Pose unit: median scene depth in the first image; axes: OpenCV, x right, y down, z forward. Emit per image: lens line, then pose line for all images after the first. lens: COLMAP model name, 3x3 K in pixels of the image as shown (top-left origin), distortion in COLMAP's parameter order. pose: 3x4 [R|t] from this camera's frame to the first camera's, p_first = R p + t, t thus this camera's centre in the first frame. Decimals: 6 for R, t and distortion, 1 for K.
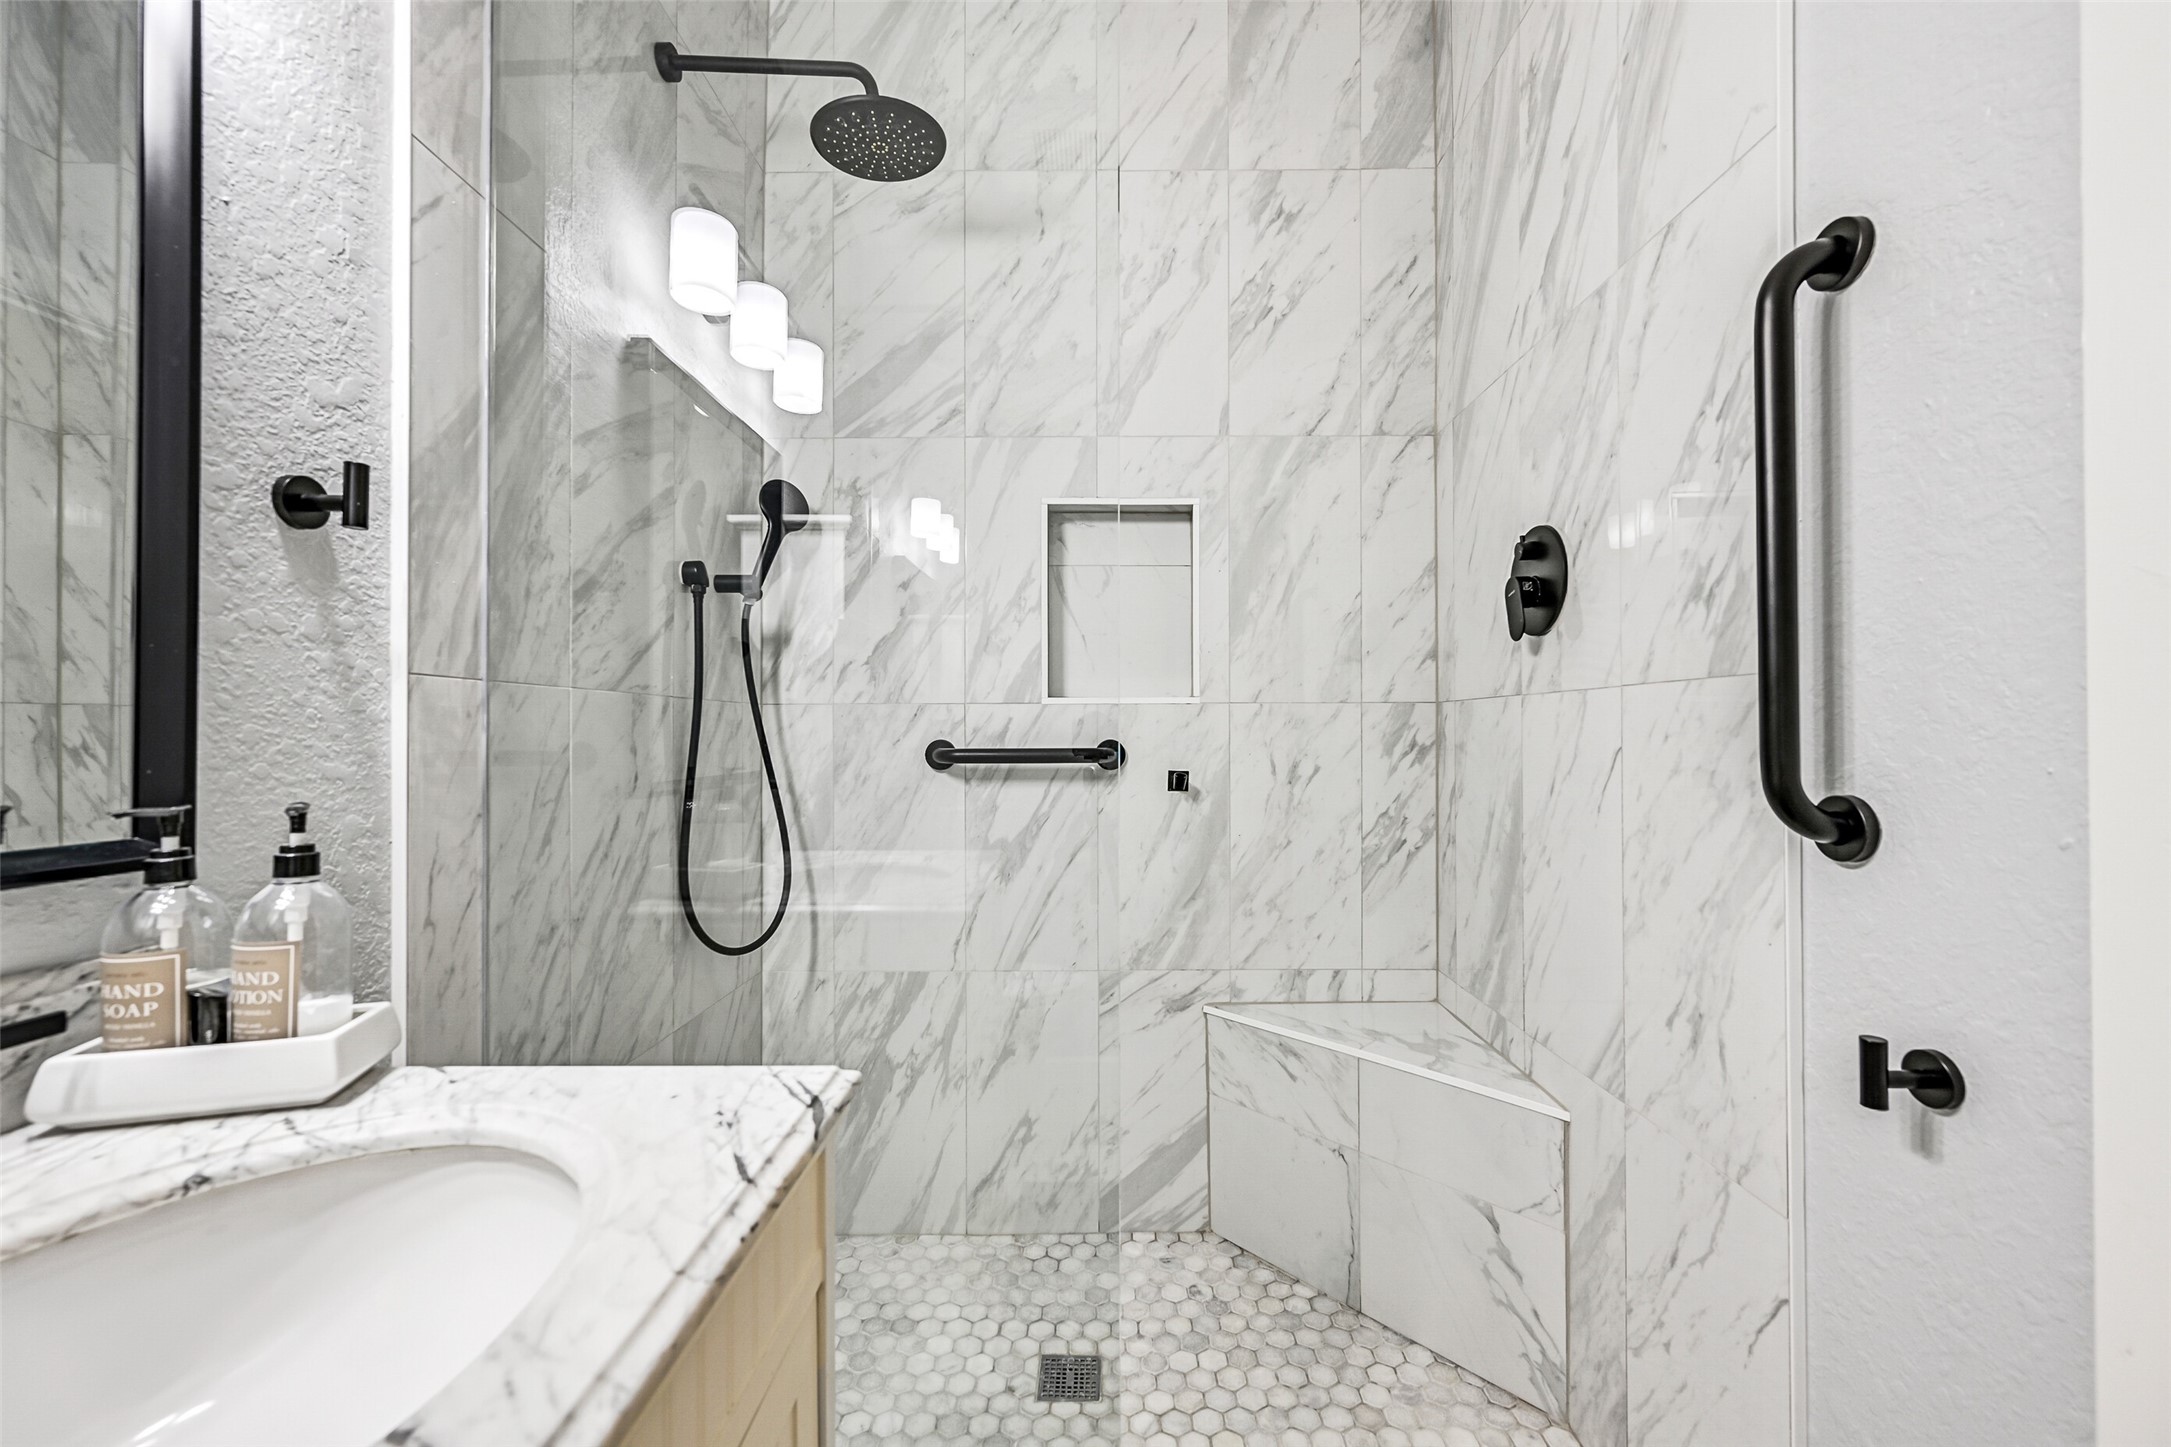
lens RADIAL K [[862.5, 0, 1087.3], [0, 862.5, 729.3], [0, 0, 1]] dist [0.000201, 0.000128]
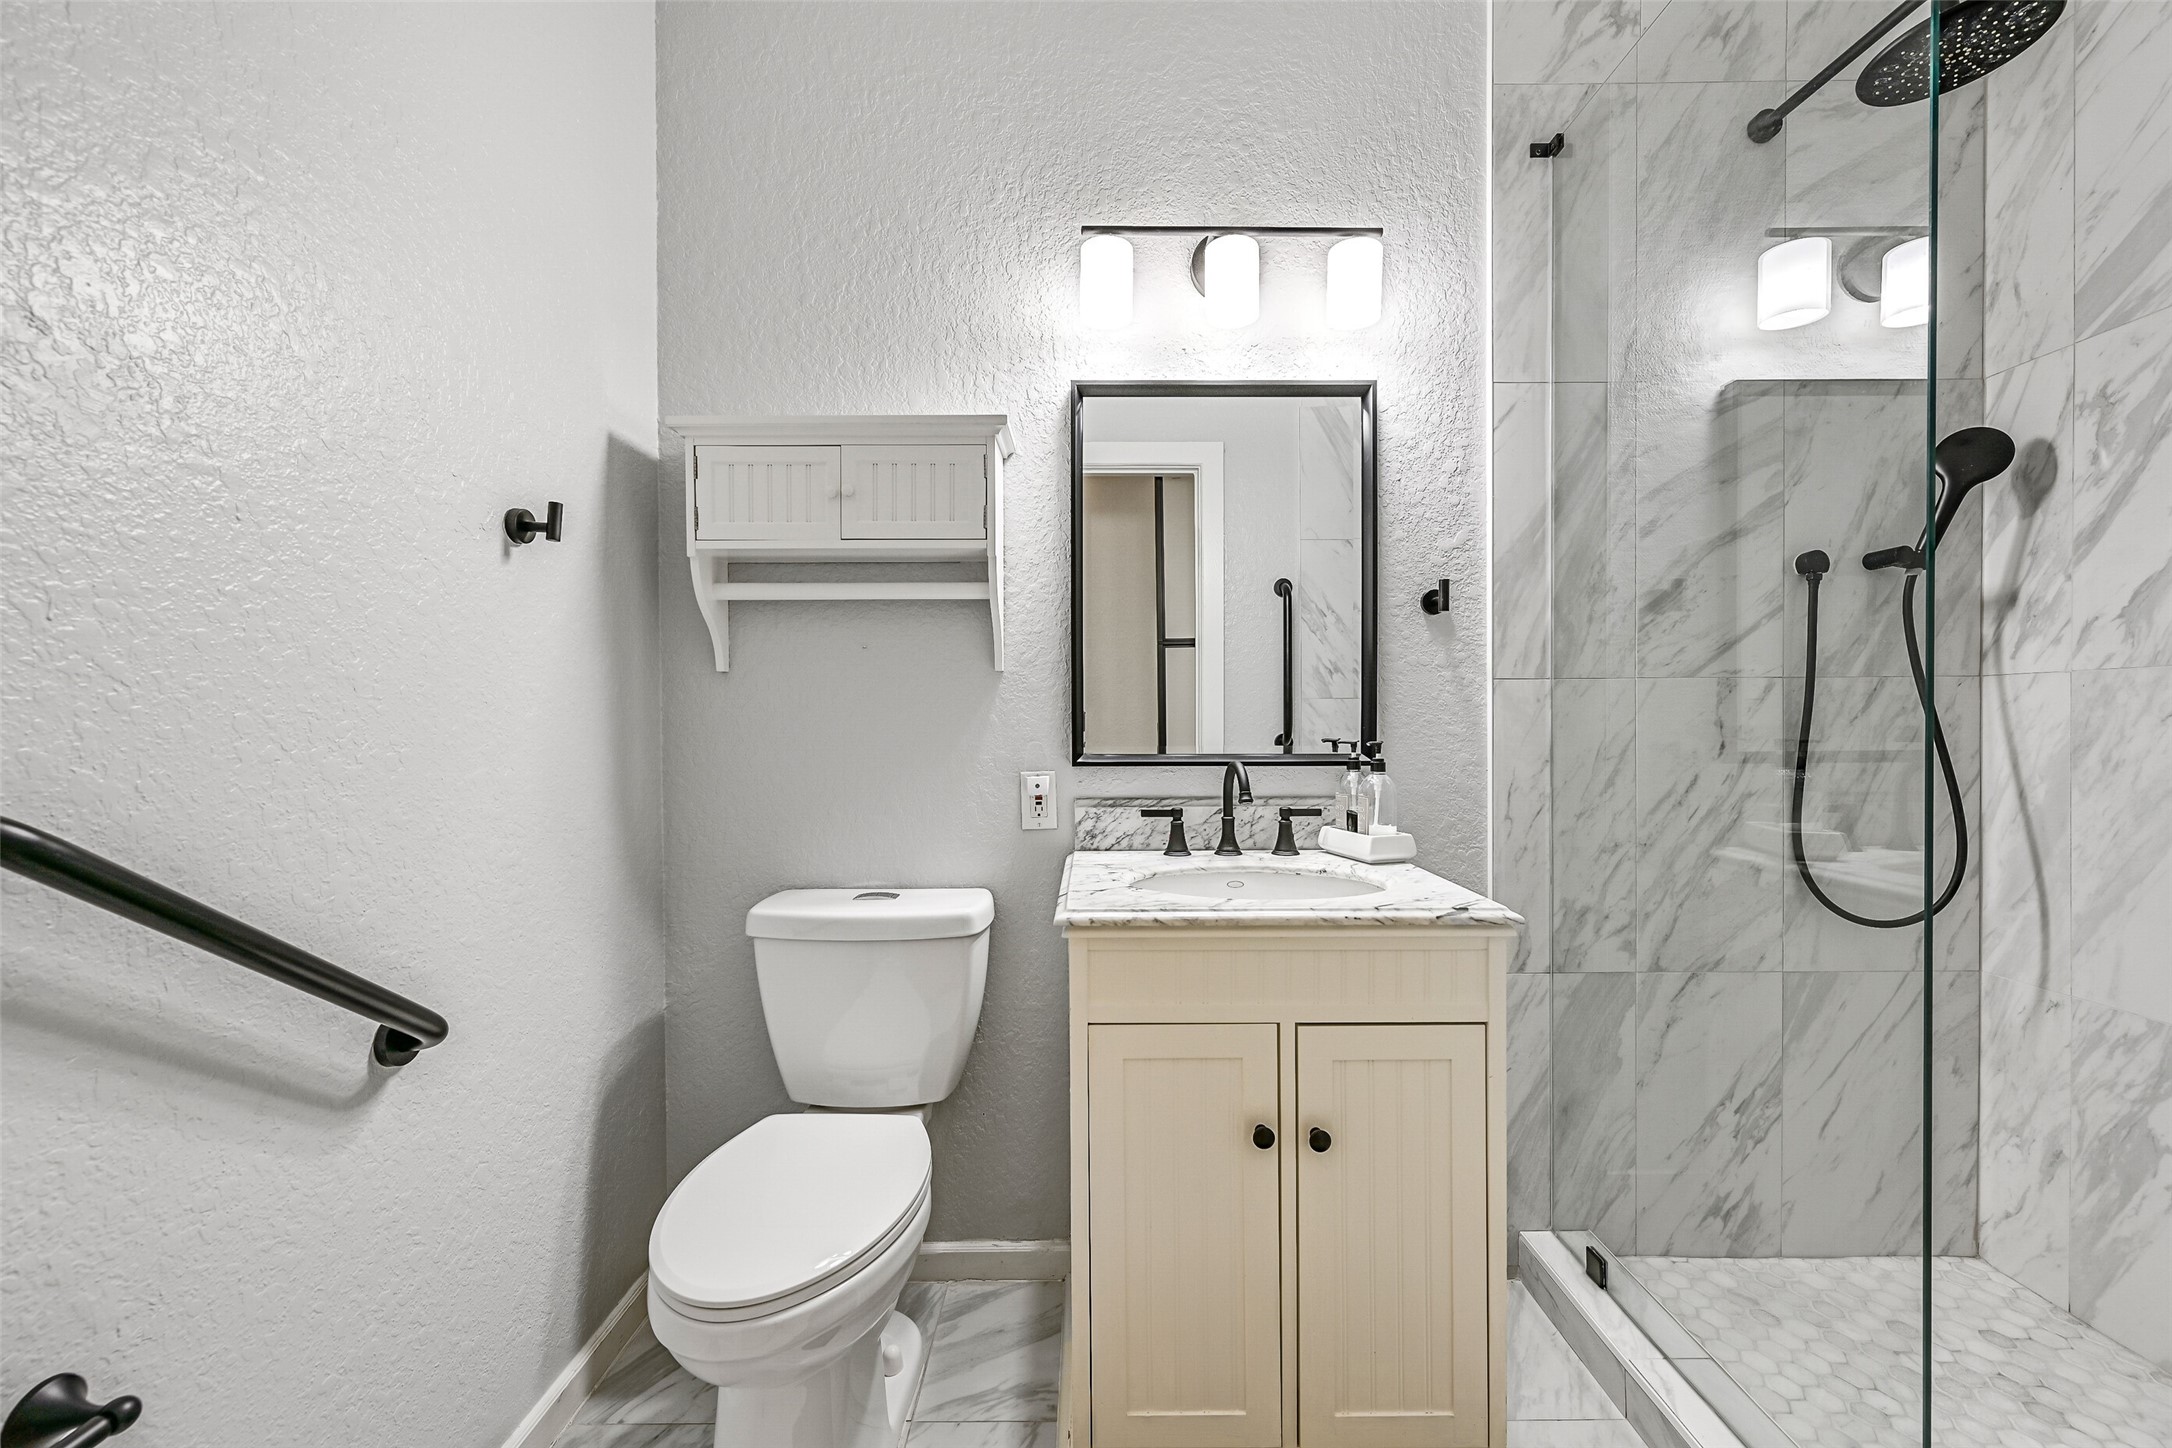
lens RADIAL K [[862.9, 0, 1087.2], [0, 862.9, 721.4], [0, 0, 1]] dist [0.000201, 0.000128]
pose [[0.009233, 0.005680, -0.999941, 0.706724], [0.012729, 0.999902, 0.005797, 0.002582], [0.999876, -0.012782, 0.009160, 0.079861]]
